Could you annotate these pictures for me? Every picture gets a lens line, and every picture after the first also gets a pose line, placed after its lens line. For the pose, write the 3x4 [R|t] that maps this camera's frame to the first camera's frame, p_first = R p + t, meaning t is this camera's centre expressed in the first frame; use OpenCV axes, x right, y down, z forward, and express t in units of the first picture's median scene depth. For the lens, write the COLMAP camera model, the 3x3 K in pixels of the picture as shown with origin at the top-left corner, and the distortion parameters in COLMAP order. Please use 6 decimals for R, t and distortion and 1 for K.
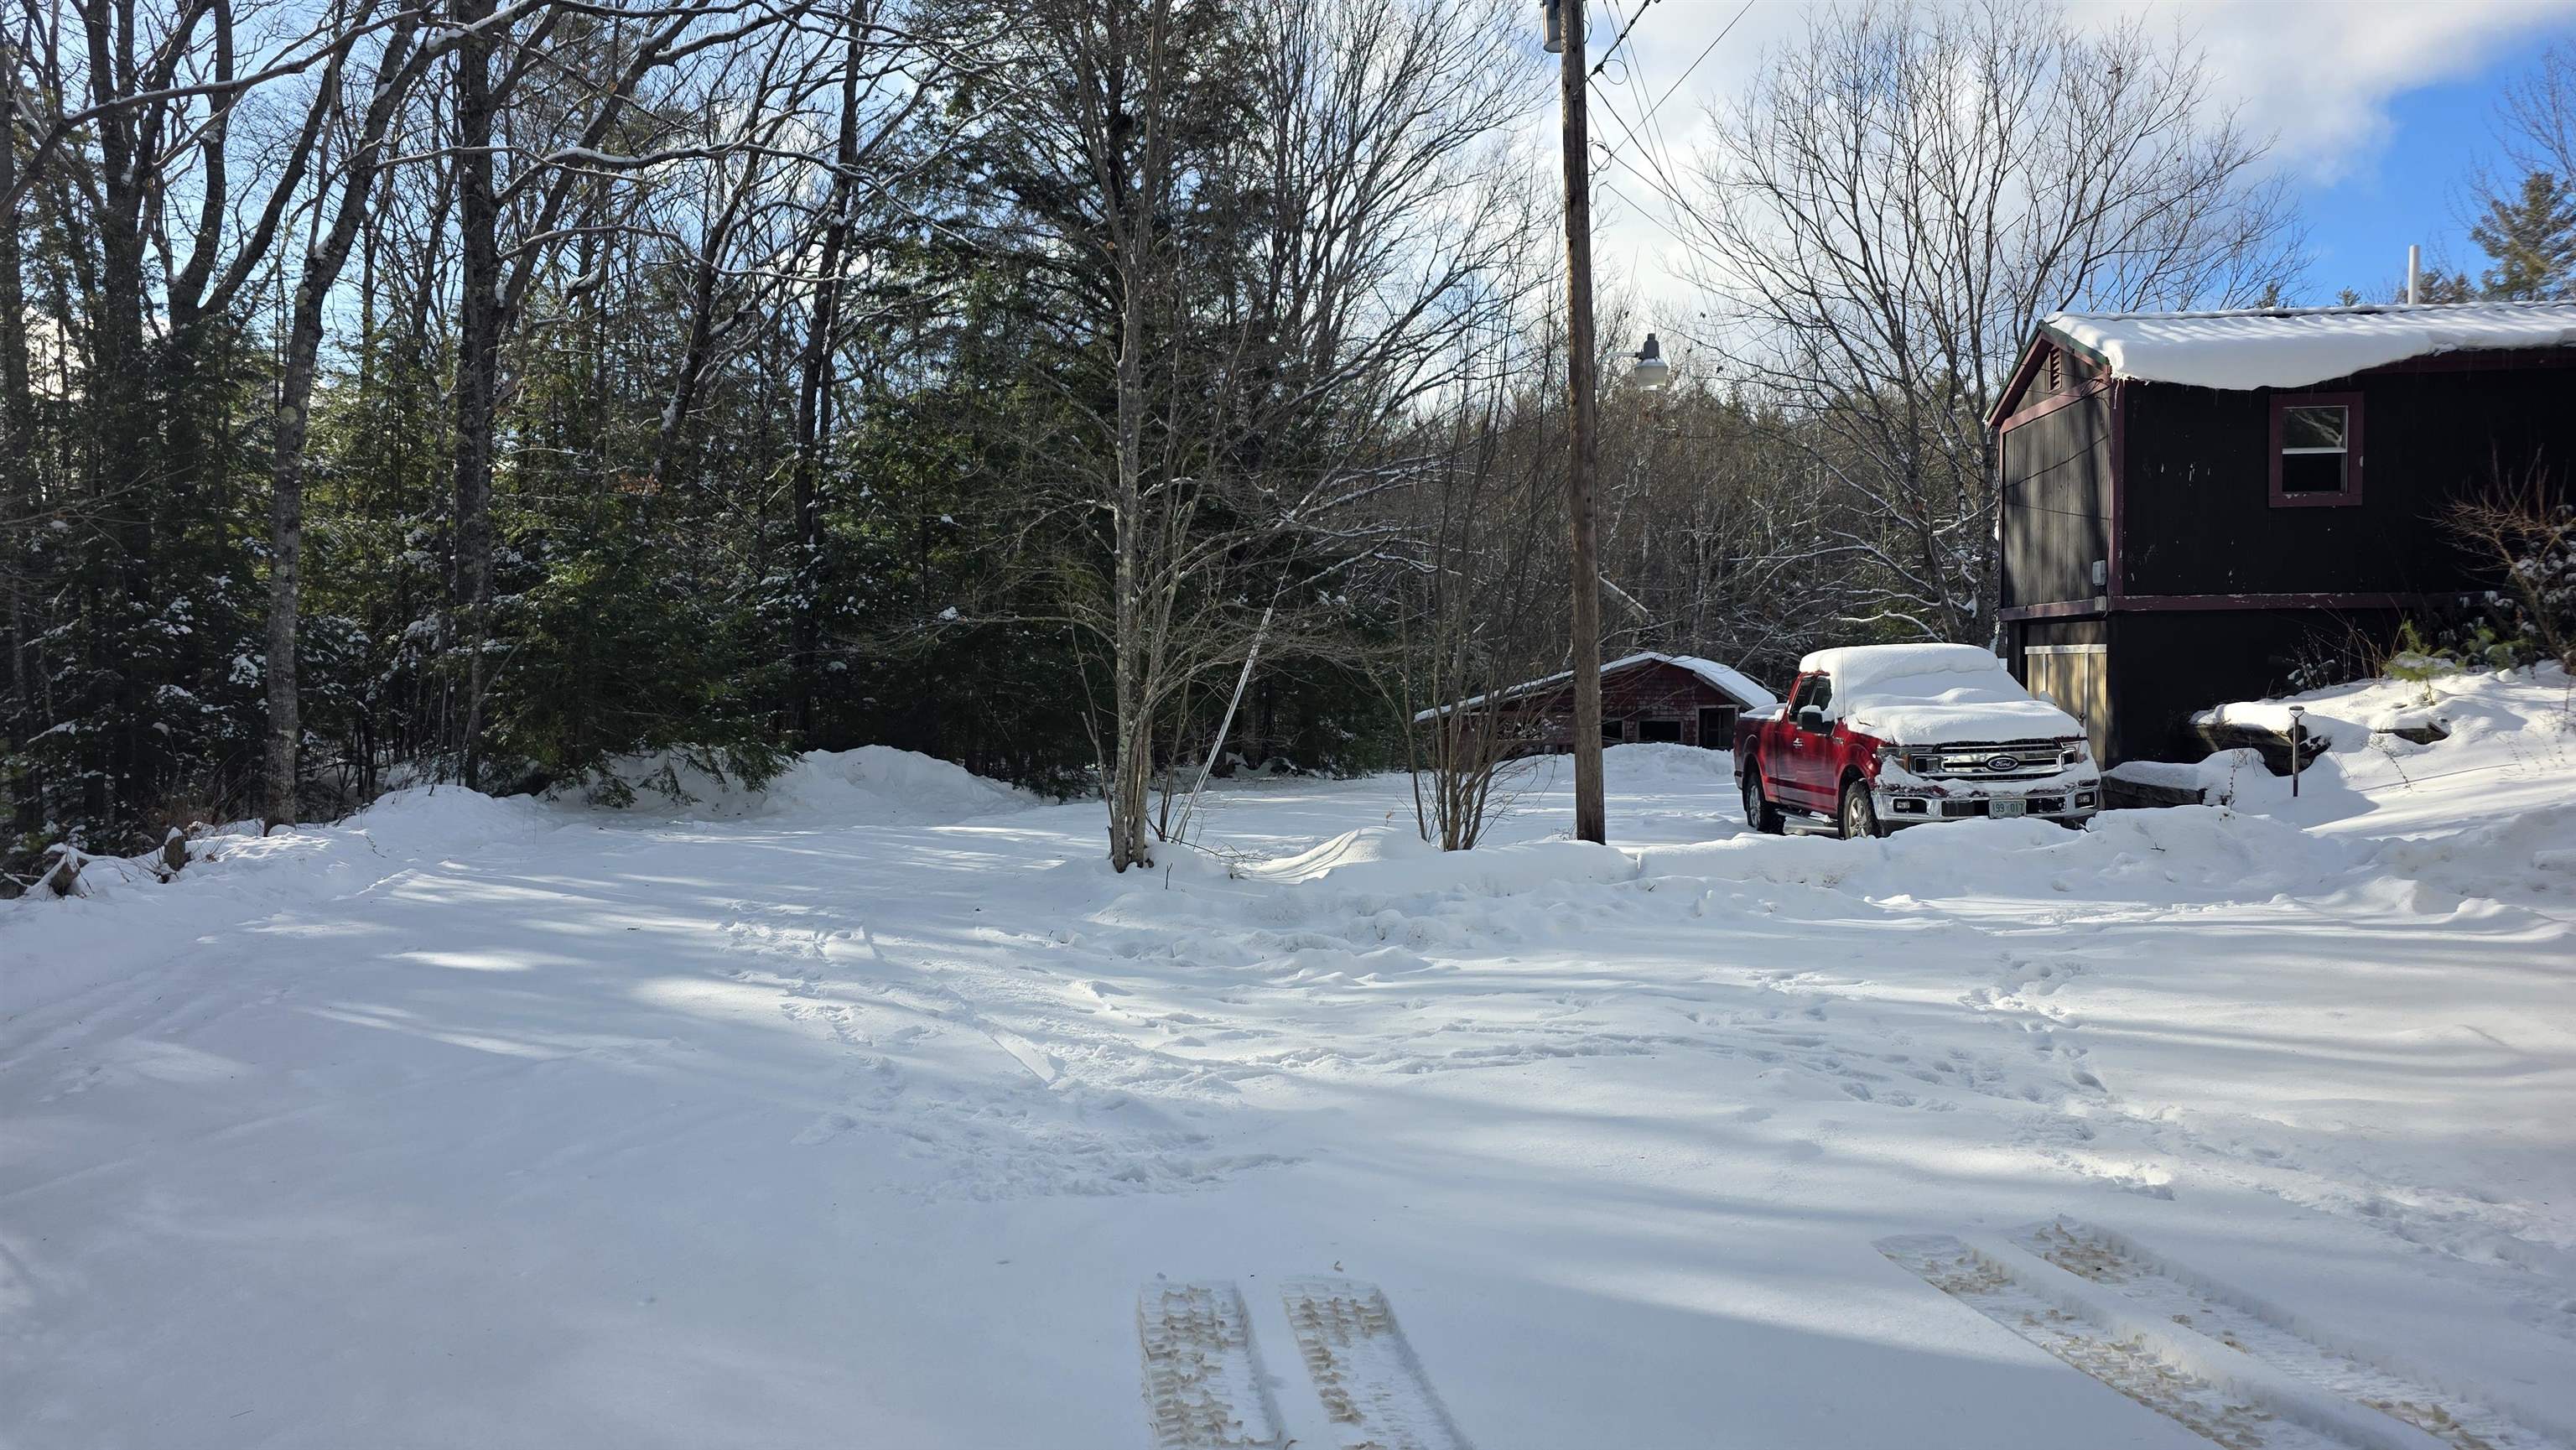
lens RADIAL K [[1716.3, 0, 1288.7], [0, 1716.3, 739.1], [0, 0, 1]] dist [0.064628, -0.067670]
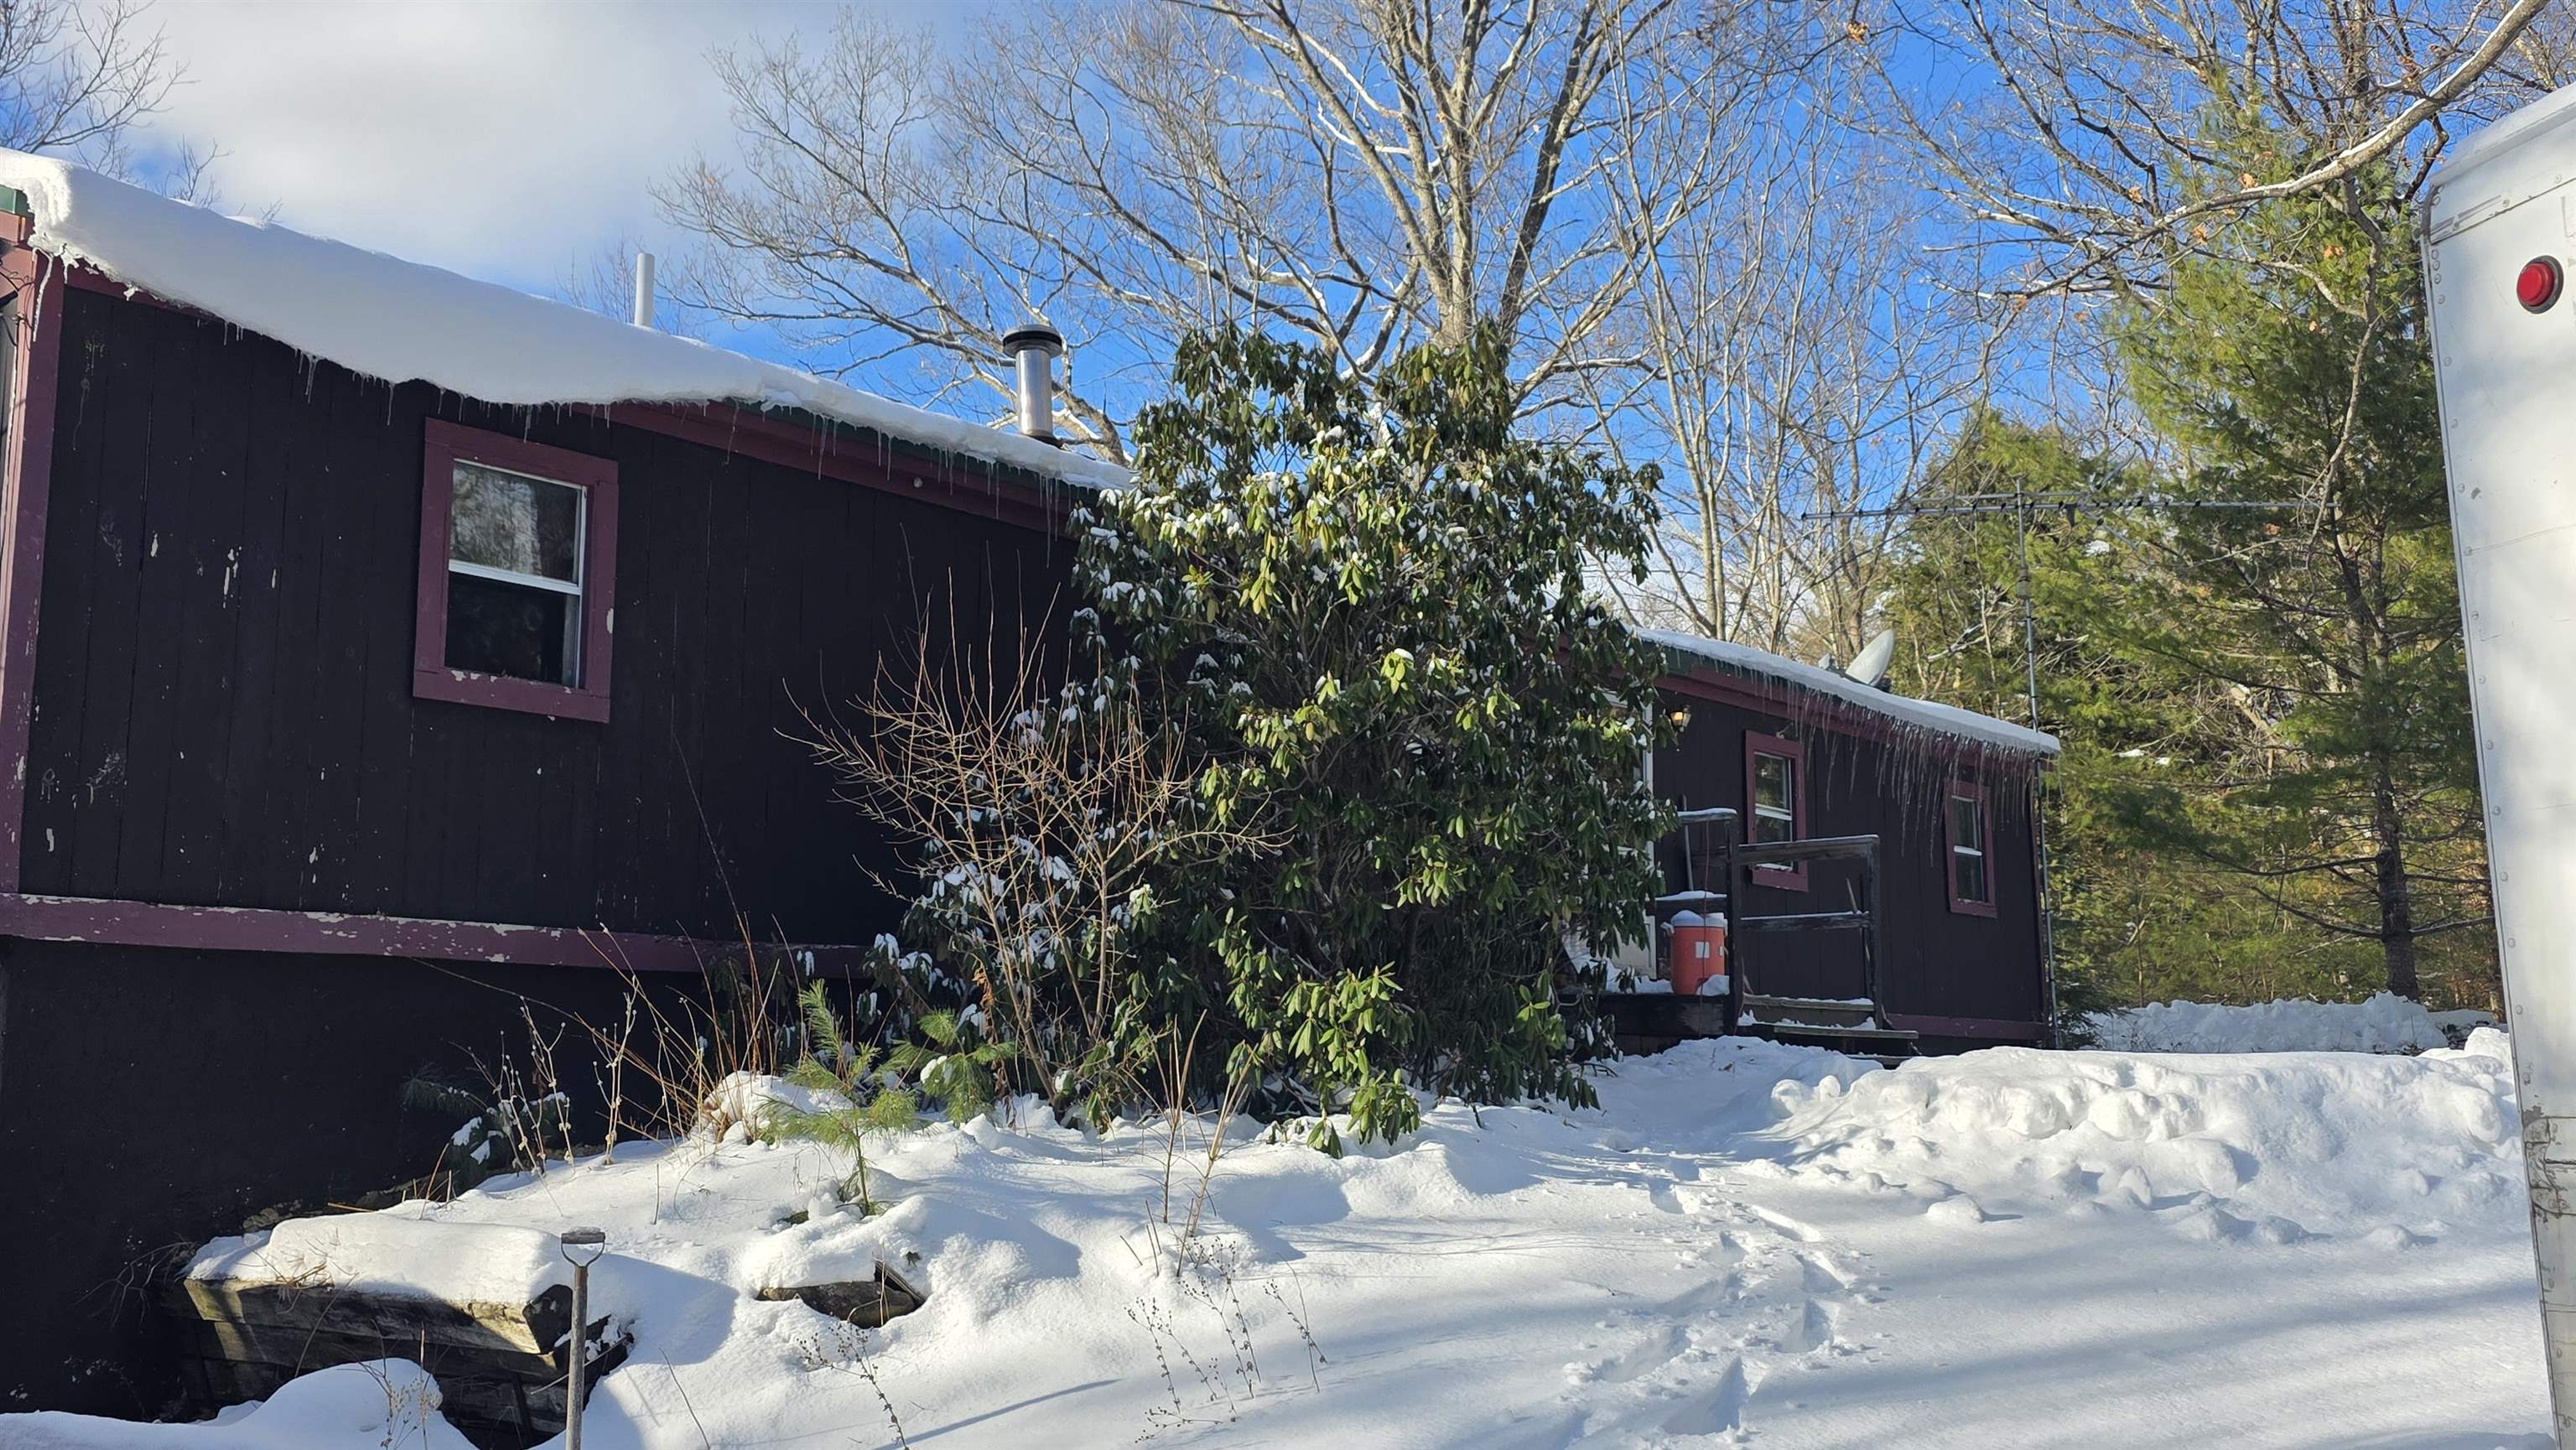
lens RADIAL K [[2366.2, 0, 1288.0], [0, 2366.2, 725.0], [0, 0, 1]] dist [0.059221, 0.004191]
pose [[0.564634, 0.136981, 0.813895, 0.265000], [0.030066, 0.982063, -0.186142, -0.023734], [-0.824794, 0.129573, 0.550387, 0.602190]]
